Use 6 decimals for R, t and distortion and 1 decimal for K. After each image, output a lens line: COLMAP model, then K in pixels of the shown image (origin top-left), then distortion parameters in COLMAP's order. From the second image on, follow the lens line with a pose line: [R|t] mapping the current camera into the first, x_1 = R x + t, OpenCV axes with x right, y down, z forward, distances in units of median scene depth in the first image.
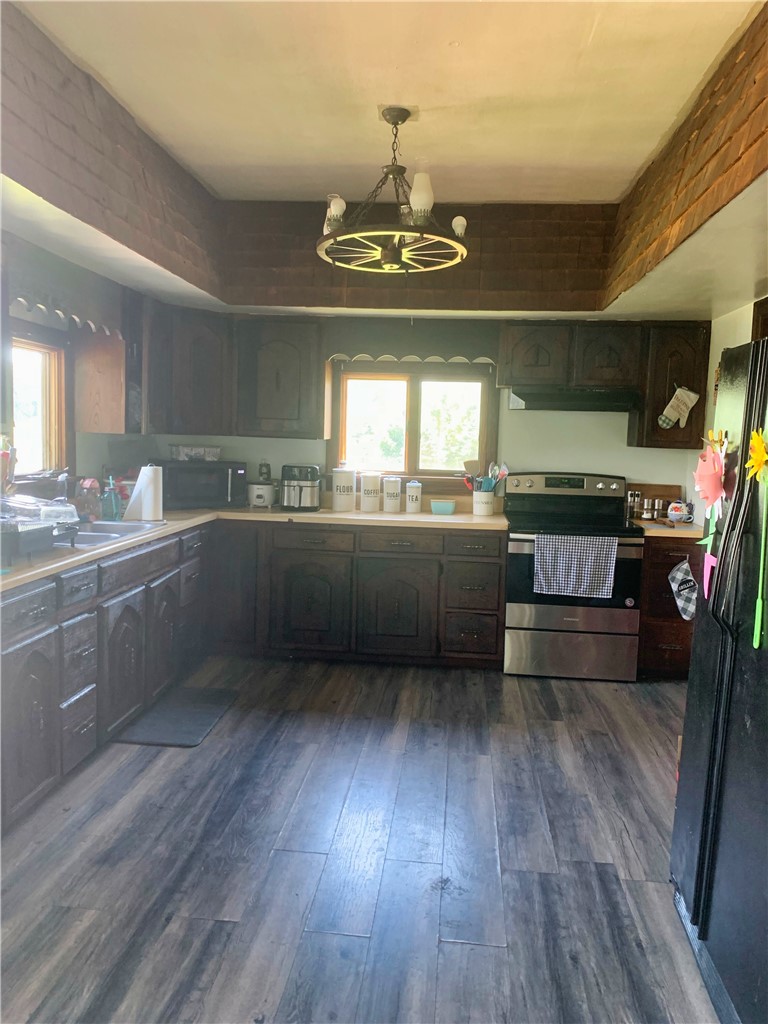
lens RADIAL K [[780.0, 0, 386.8], [0, 780.0, 513.2], [0, 0, 1]] dist [0.025720, -0.006067]
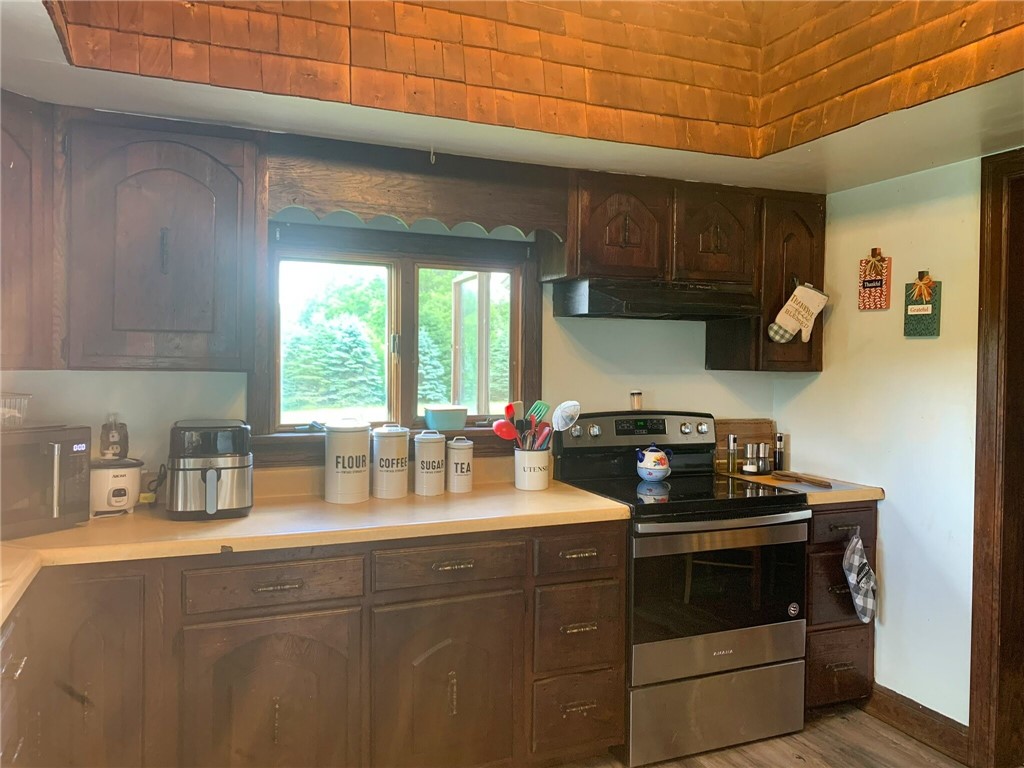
lens RADIAL K [[780.0, 0, 510.4], [0, 780.0, 383.1], [0, 0, 1]] dist [0.025720, -0.006067]
pose [[0.889903, -0.036919, 0.454653, -0.177345], [0.064938, 0.996821, -0.046160, -0.055659], [-0.451503, 0.070603, 0.889472, 0.487602]]
